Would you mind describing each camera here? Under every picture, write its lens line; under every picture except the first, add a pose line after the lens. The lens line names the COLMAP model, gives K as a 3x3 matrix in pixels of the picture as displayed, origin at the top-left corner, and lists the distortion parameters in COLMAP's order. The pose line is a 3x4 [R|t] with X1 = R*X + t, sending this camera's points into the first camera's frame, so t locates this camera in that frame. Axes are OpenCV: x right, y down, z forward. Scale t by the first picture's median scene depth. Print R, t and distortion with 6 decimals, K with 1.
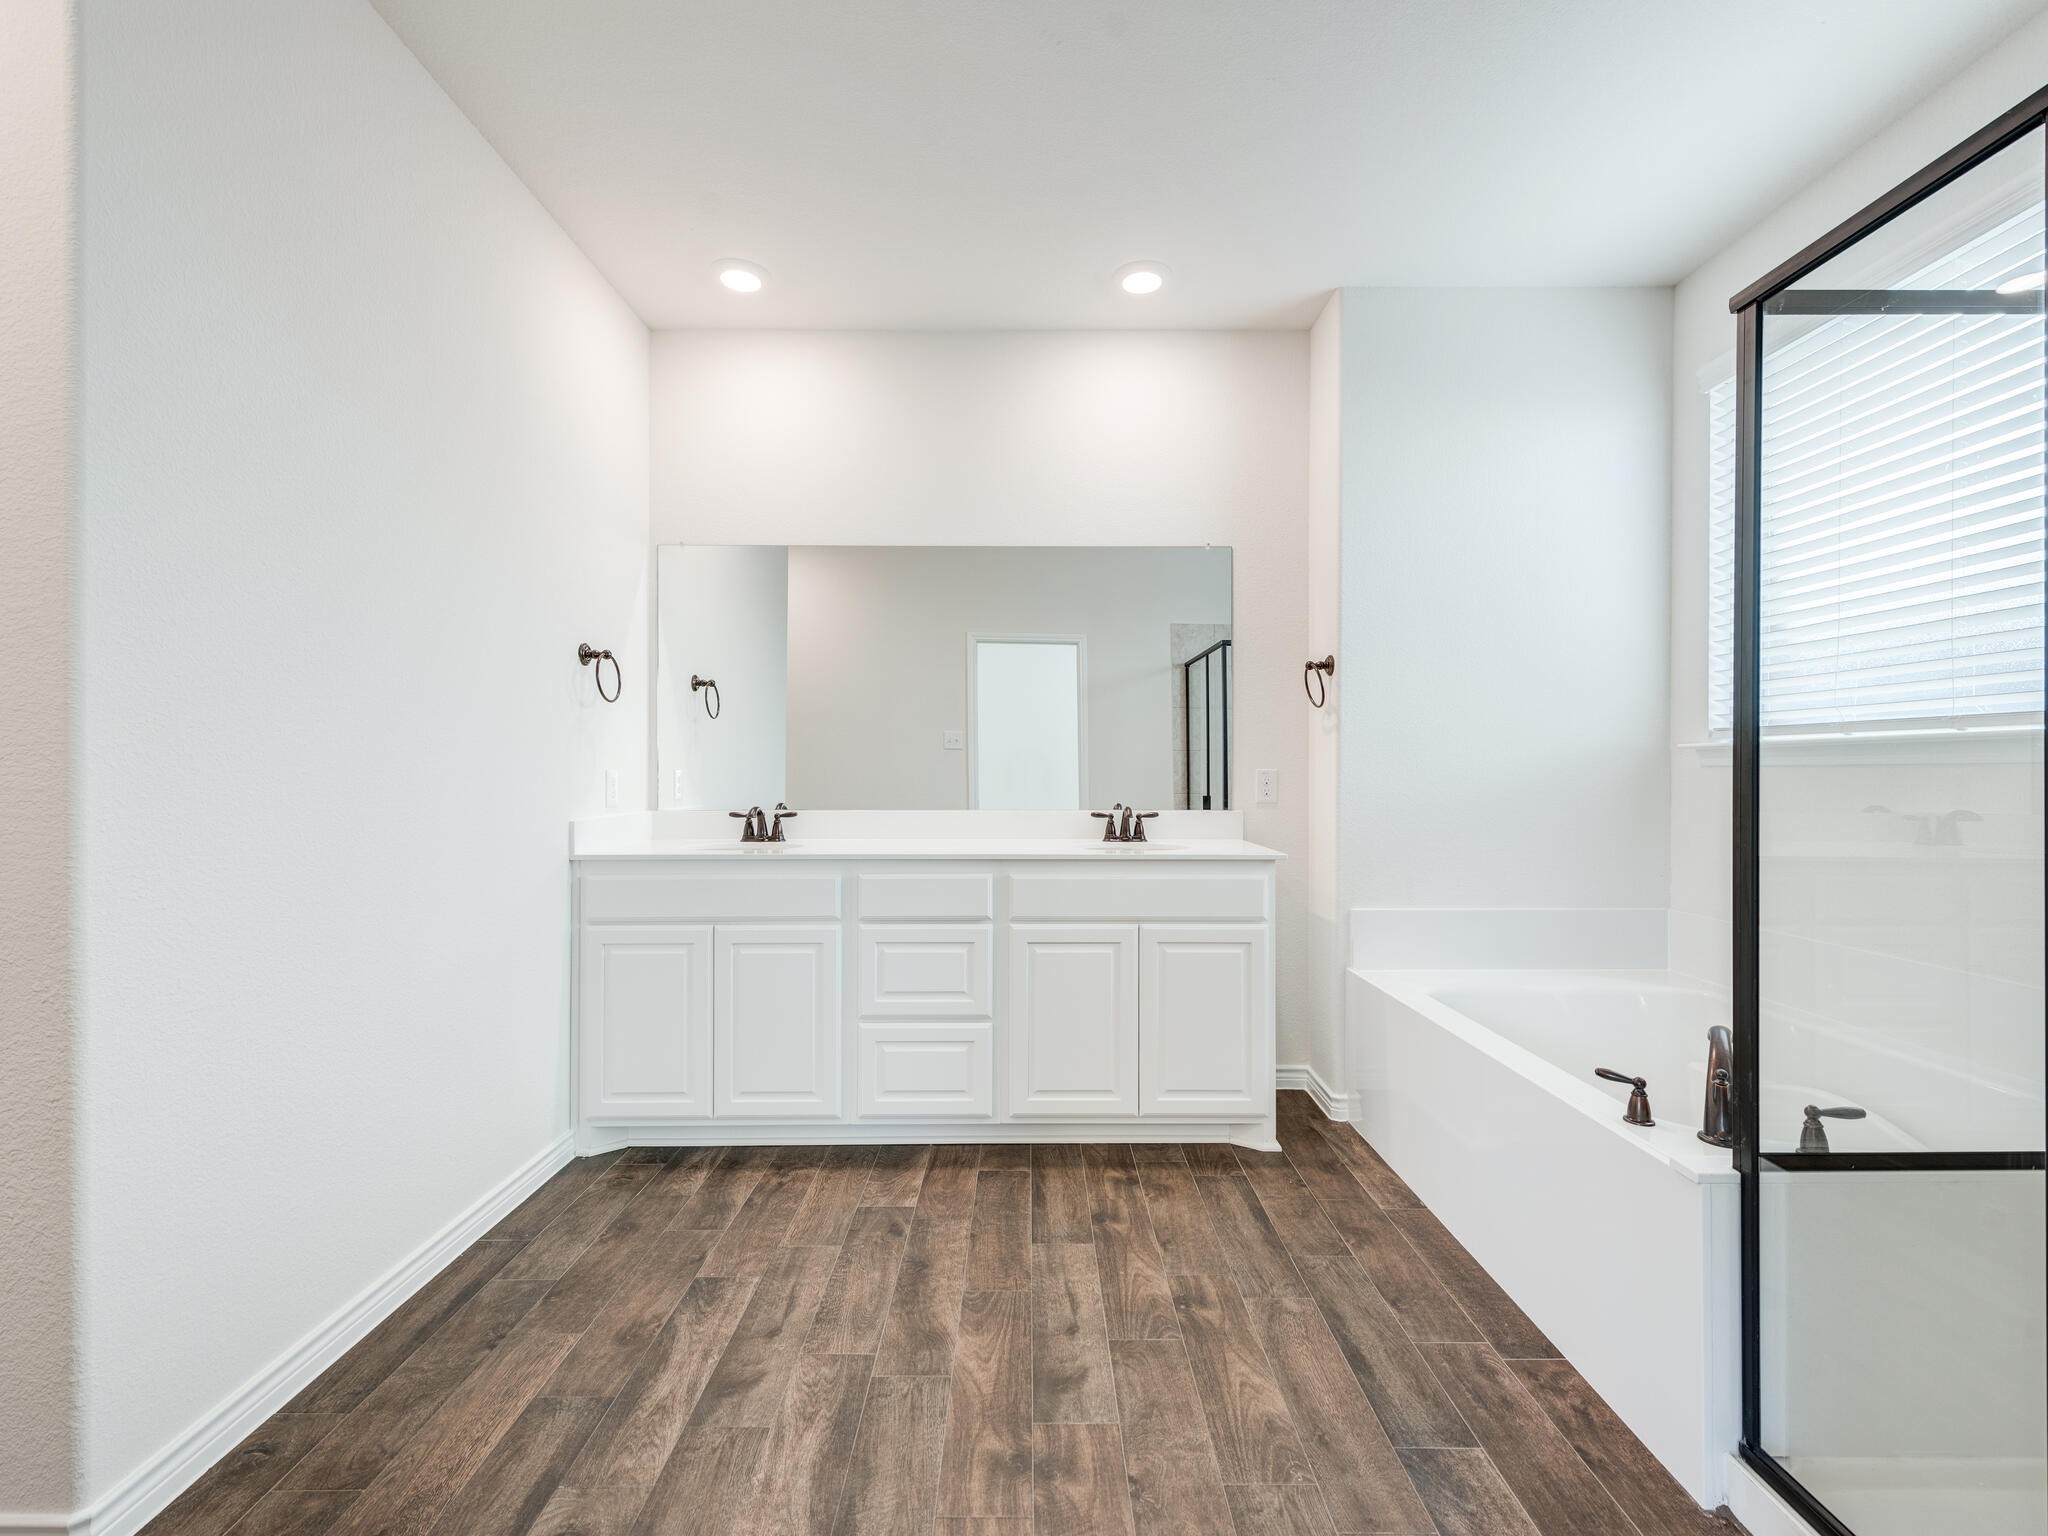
lens RADIAL K [[904.8, 0, 1019.1], [0, 904.8, 773.3], [0, 0, 1]] dist [0.018010, -0.005694]
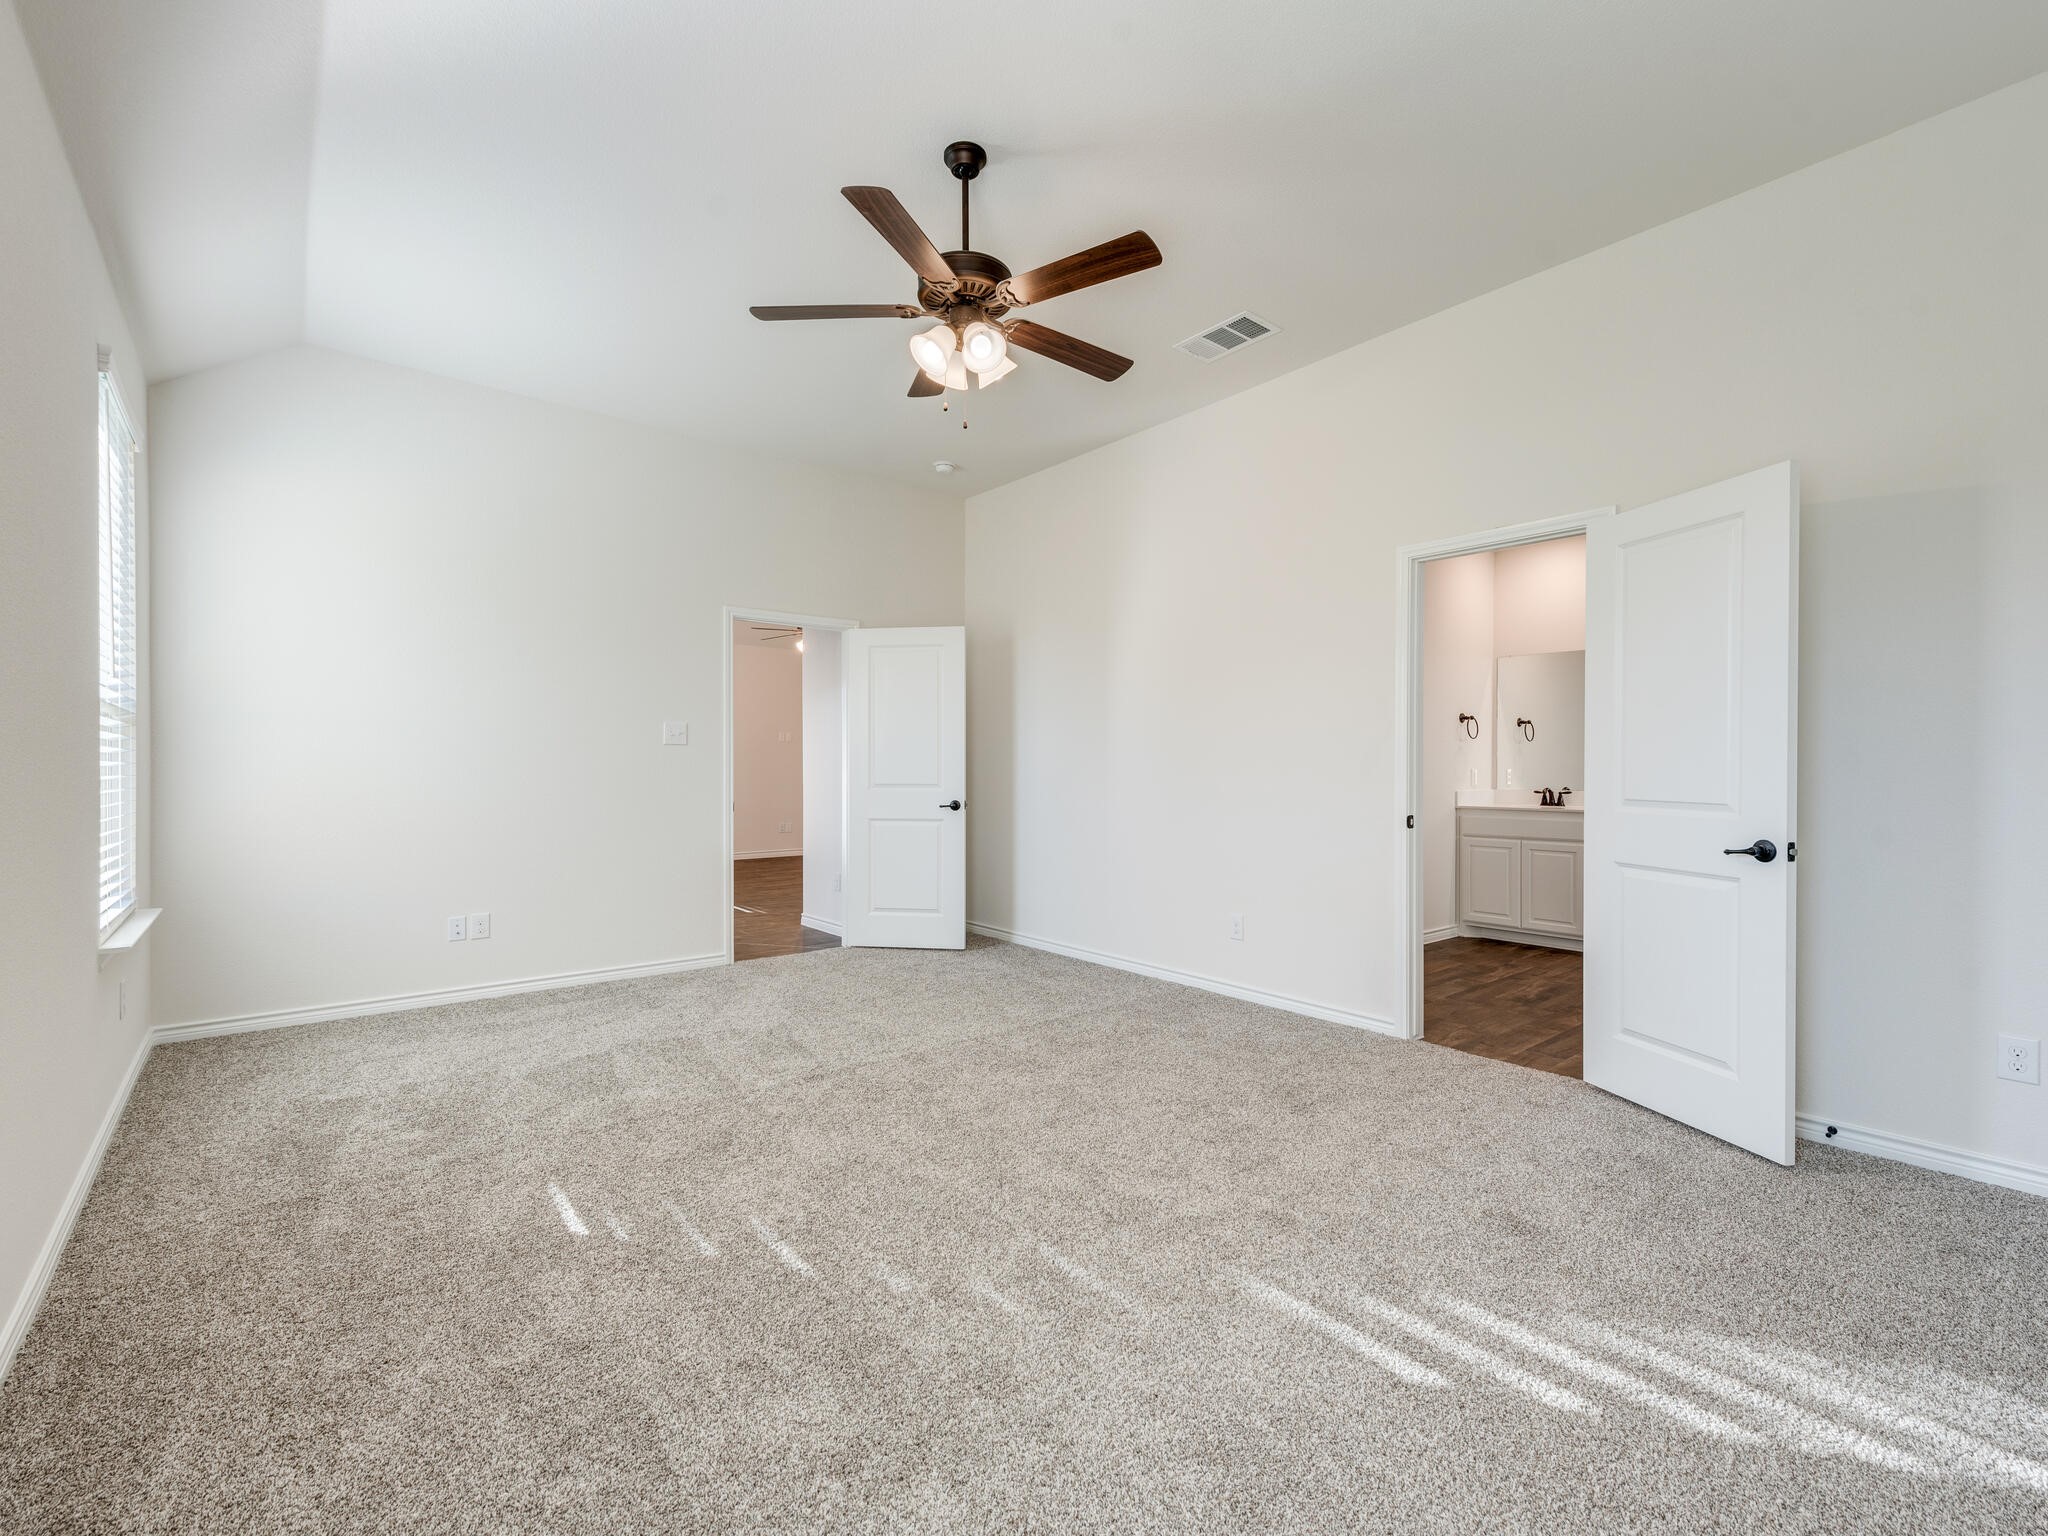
lens RADIAL K [[904.8, 0, 1019.1], [0, 904.8, 773.3], [0, 0, 1]] dist [0.018010, -0.005694]
pose [[0.637032, 0.005245, -0.770819, 0.621098], [-0.003743, 0.999986, 0.003711, 0.002198], [0.770828, 0.000521, 0.637043, -1.422826]]
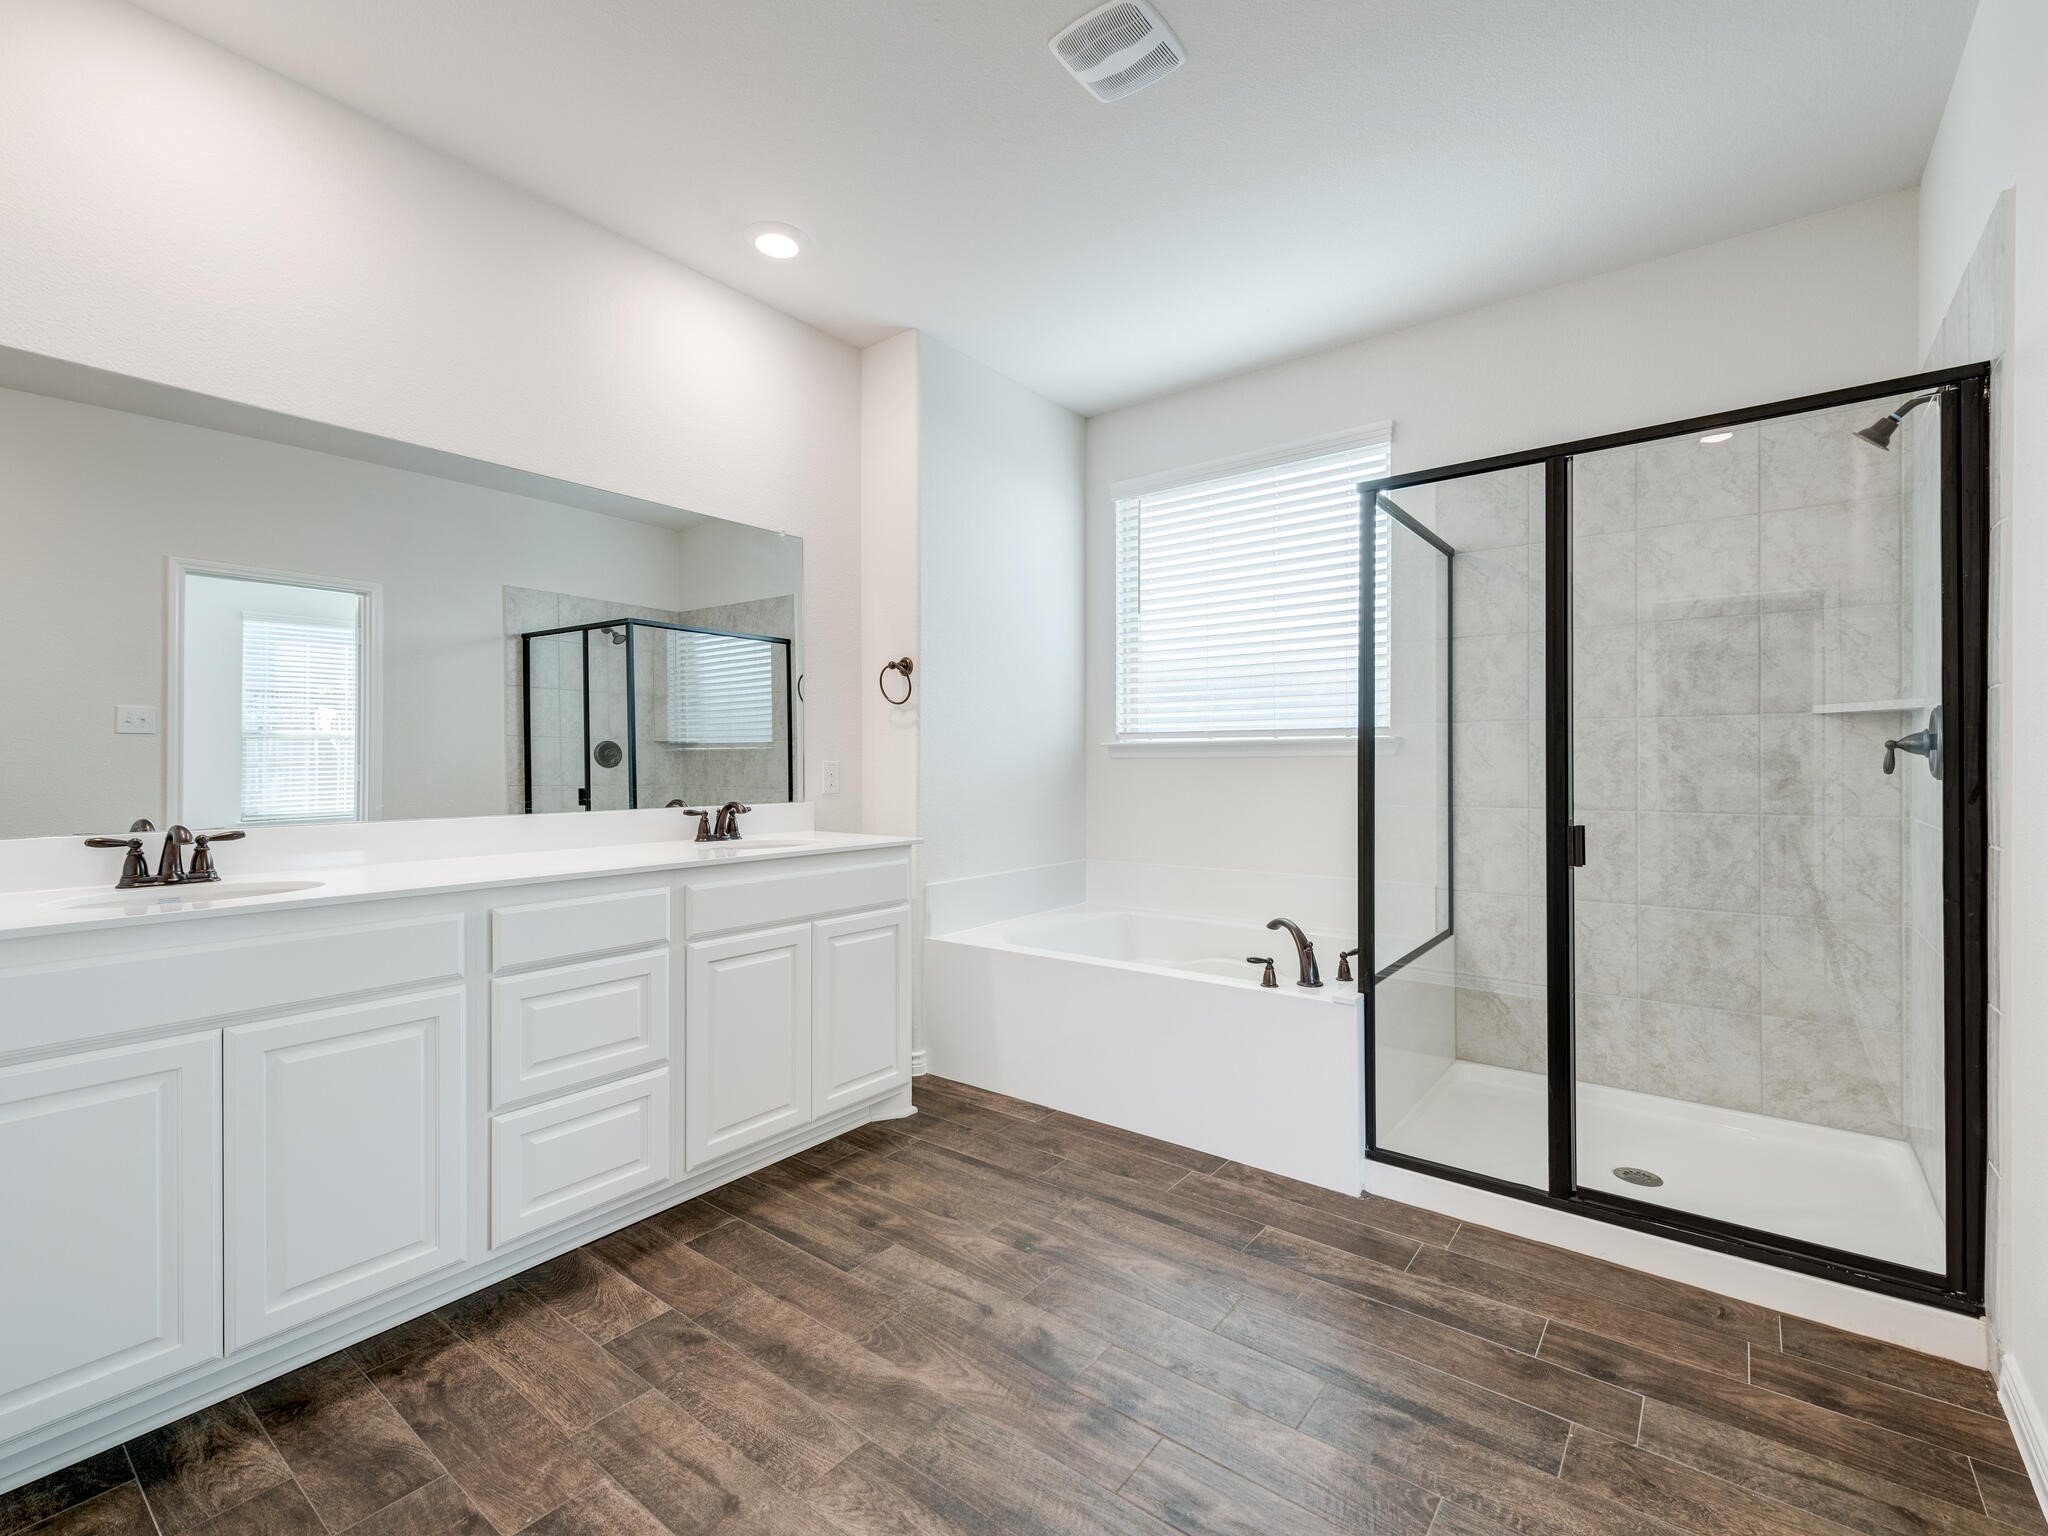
lens RADIAL K [[904.8, 0, 1019.1], [0, 904.8, 773.3], [0, 0, 1]] dist [0.018010, -0.005694]
pose [[0.617052, -0.011554, 0.786838, -0.506880], [0.007097, 0.999933, 0.009118, 0.001621], [-0.786891, -0.000042, 0.617092, 0.244726]]
